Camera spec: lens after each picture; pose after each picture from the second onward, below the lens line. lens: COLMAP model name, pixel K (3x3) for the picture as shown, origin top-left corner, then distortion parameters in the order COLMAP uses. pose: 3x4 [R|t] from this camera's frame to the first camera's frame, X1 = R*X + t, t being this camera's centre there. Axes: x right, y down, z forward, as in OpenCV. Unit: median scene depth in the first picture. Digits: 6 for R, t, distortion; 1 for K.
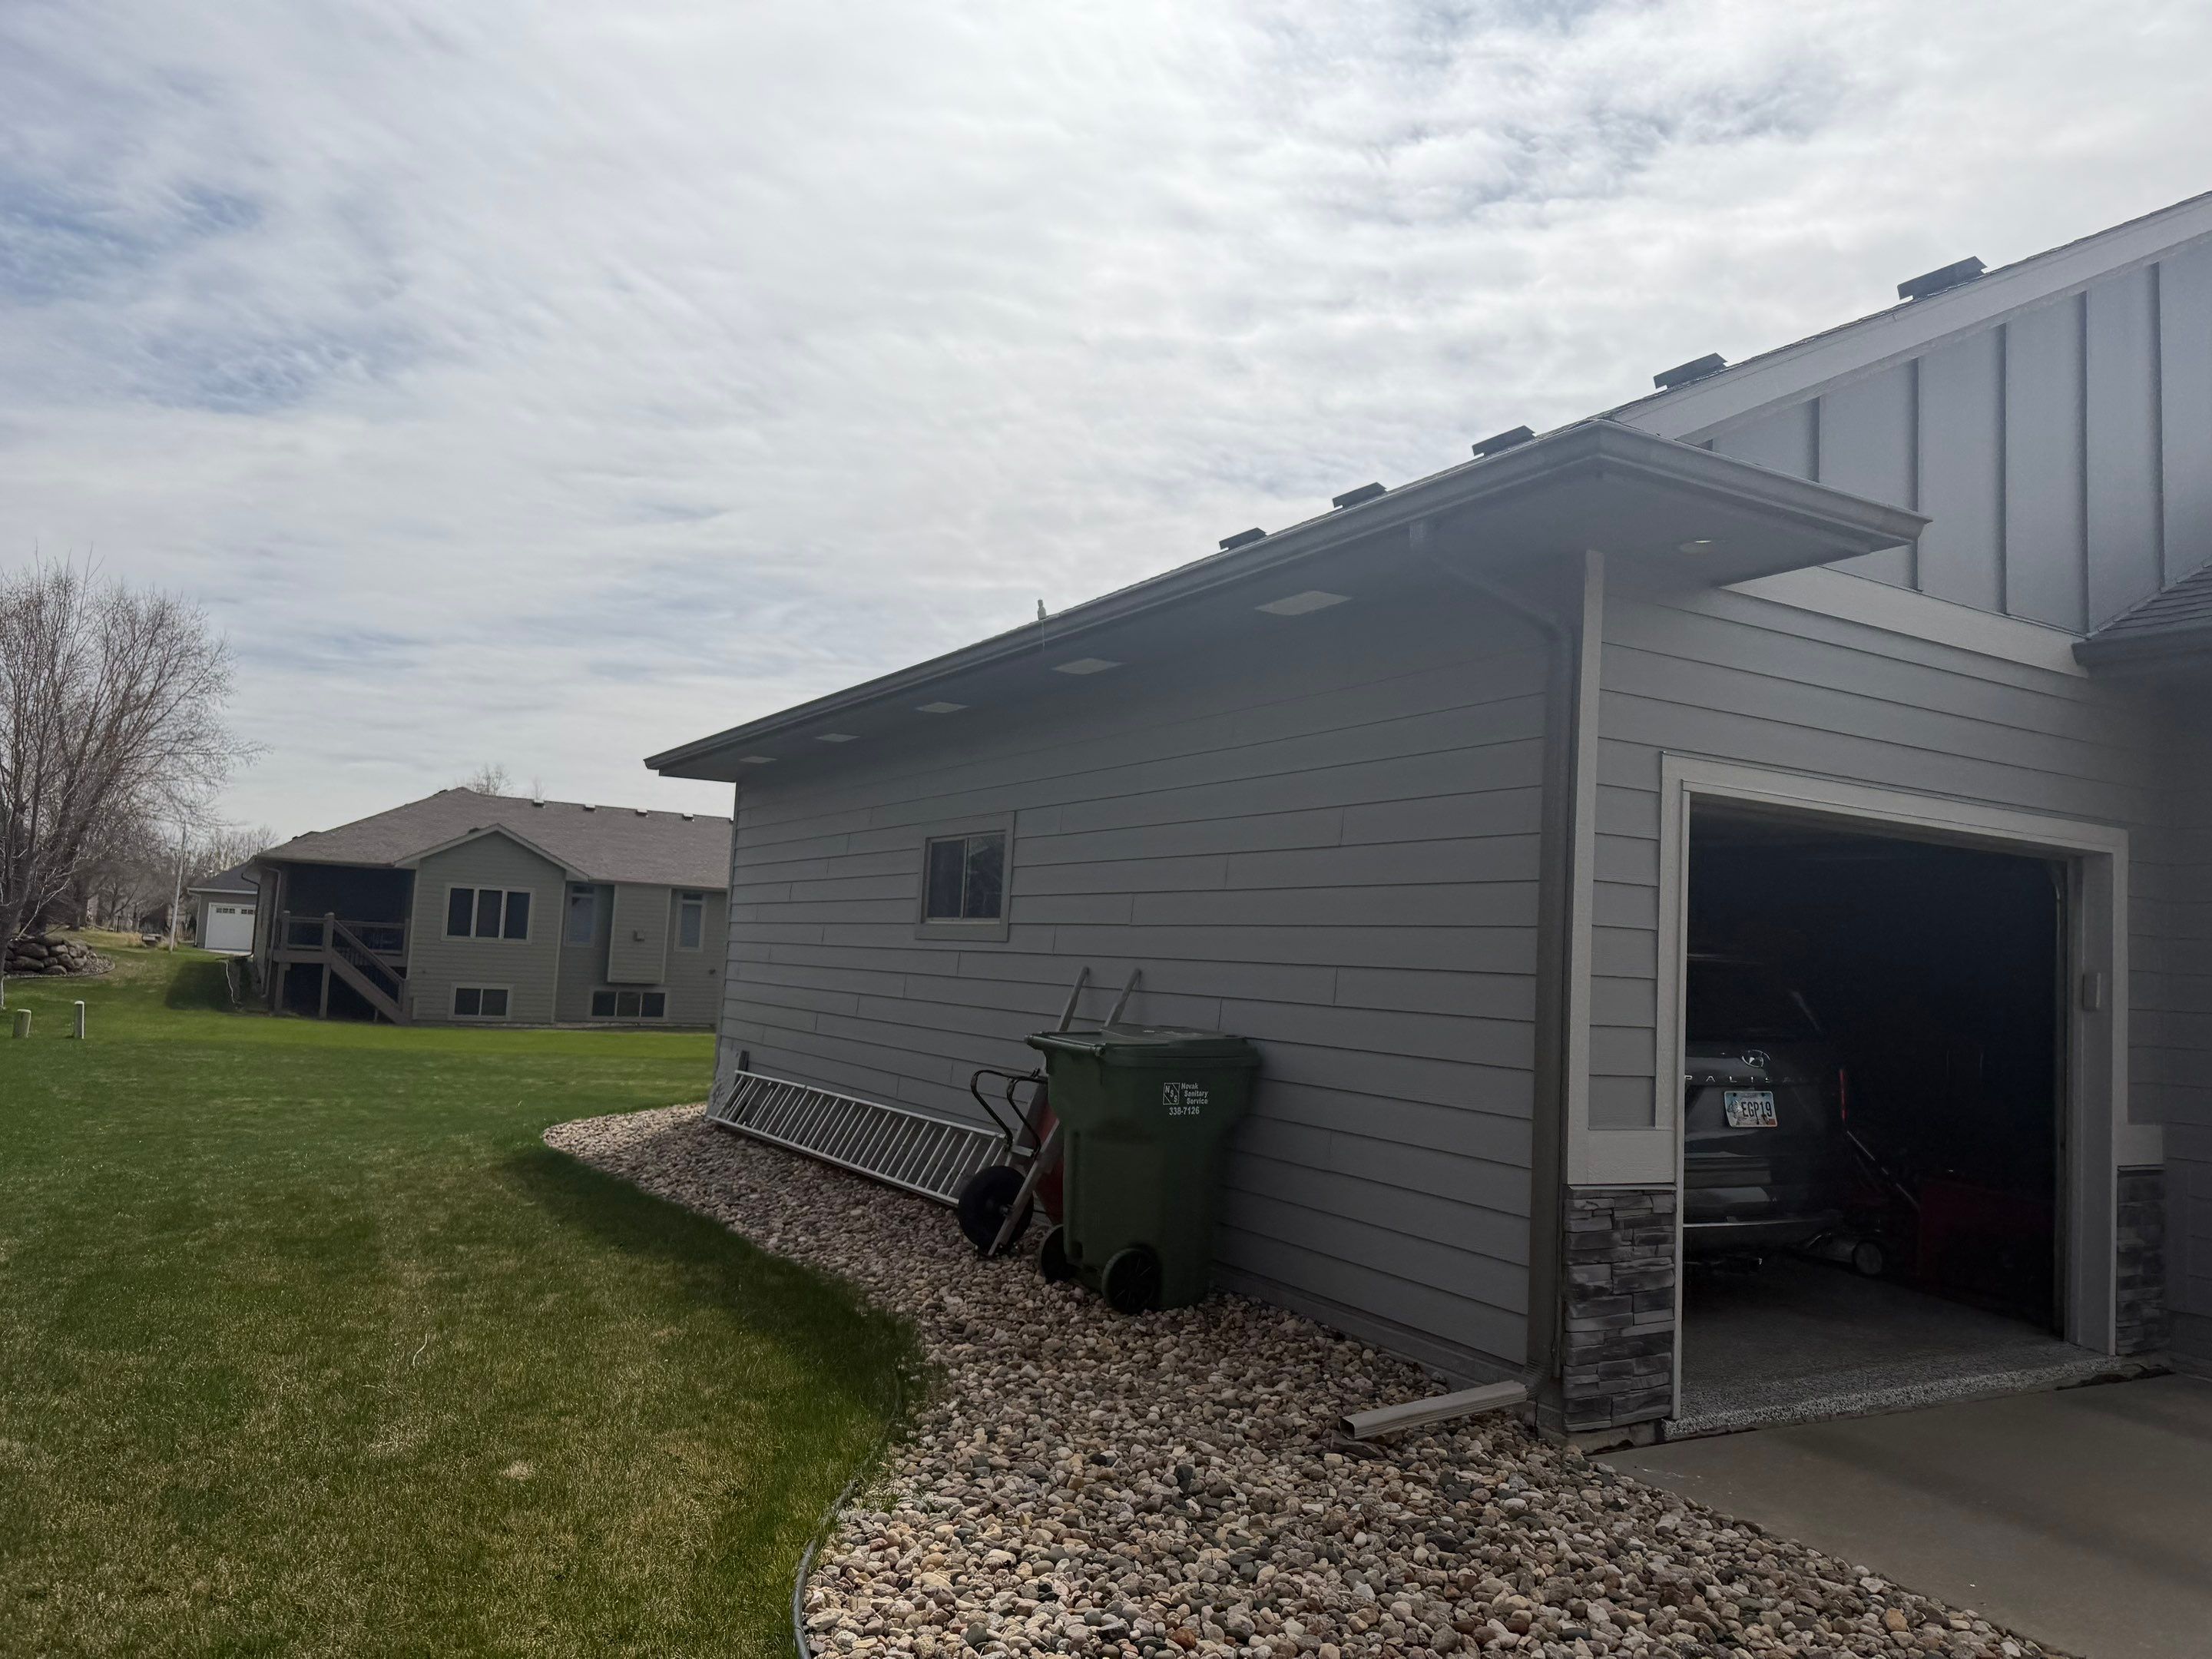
lens RADIAL K [[895.0, 0, 1265.6], [0, 895.0, 678.2], [0, 0, 1]] dist [0.031590, -0.011579]
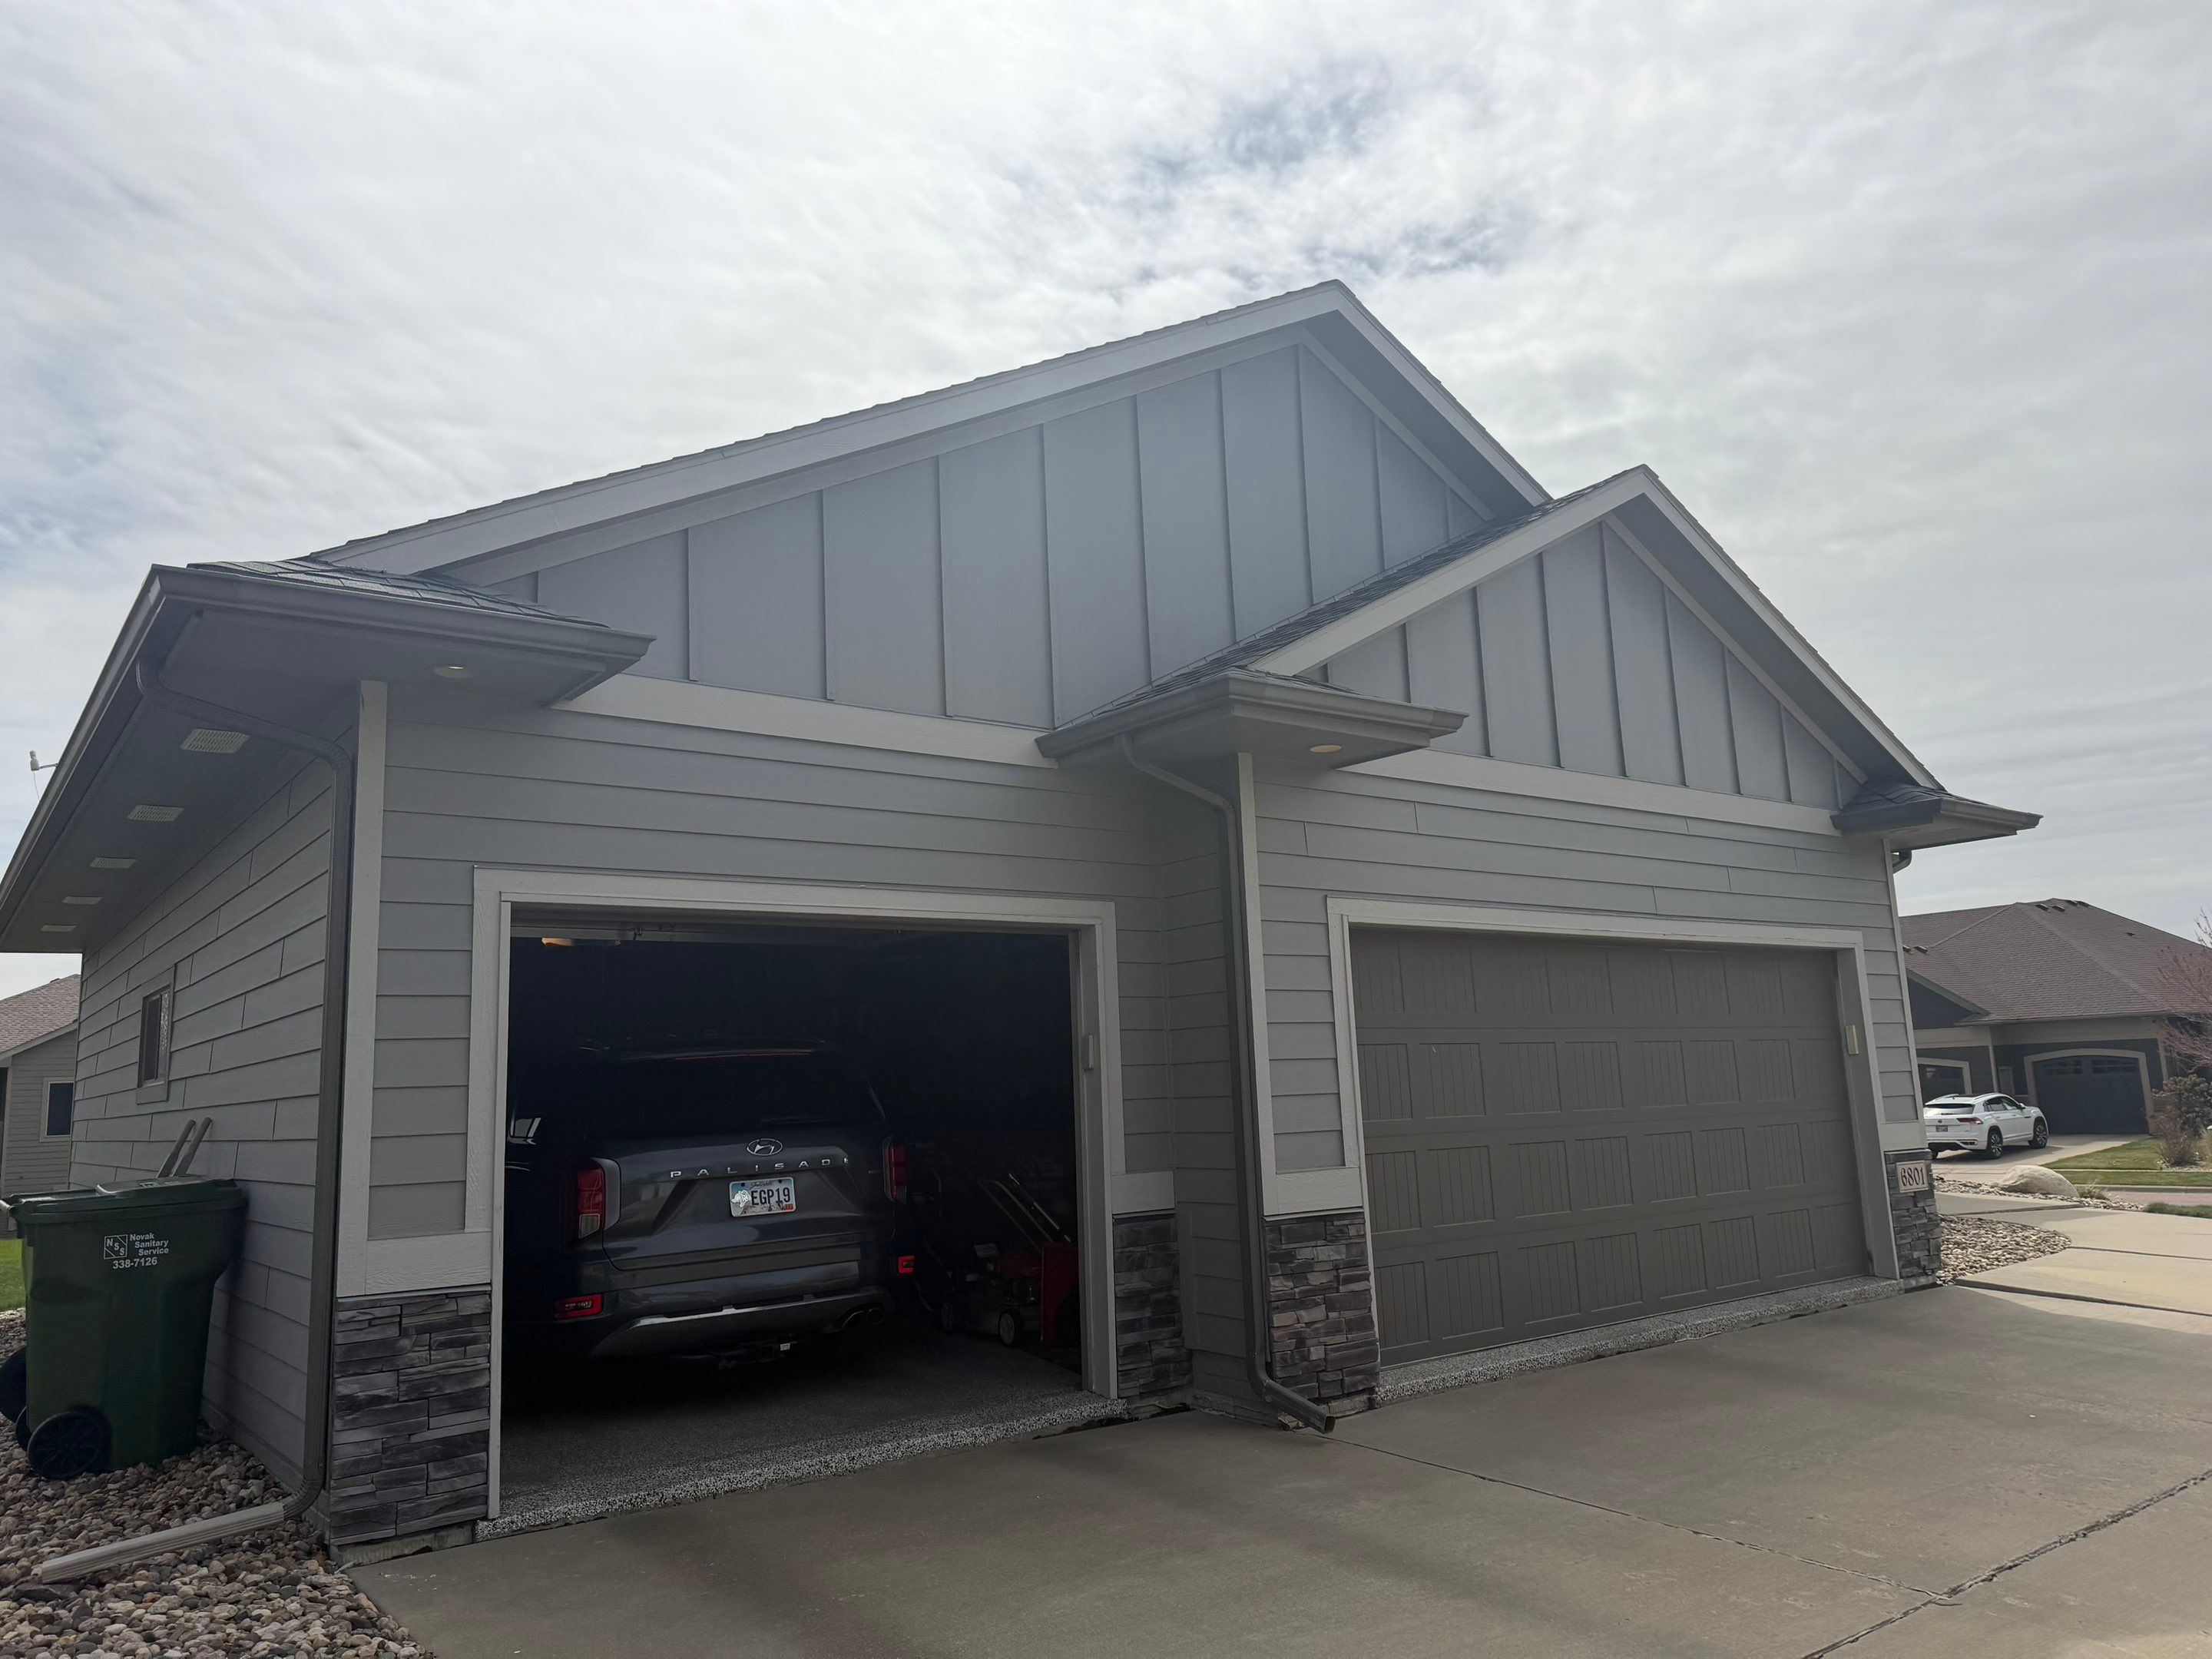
lens RADIAL K [[879.0, 0, 1105.1], [0, 879.0, 763.7], [0, 0, 1]] dist [0.042613, -0.012744]
pose [[0.996120, -0.059859, 0.064507, 0.874498], [0.062494, 0.997257, -0.039649, 0.039715], [-0.061956, 0.043526, 0.997129, -0.074576]]
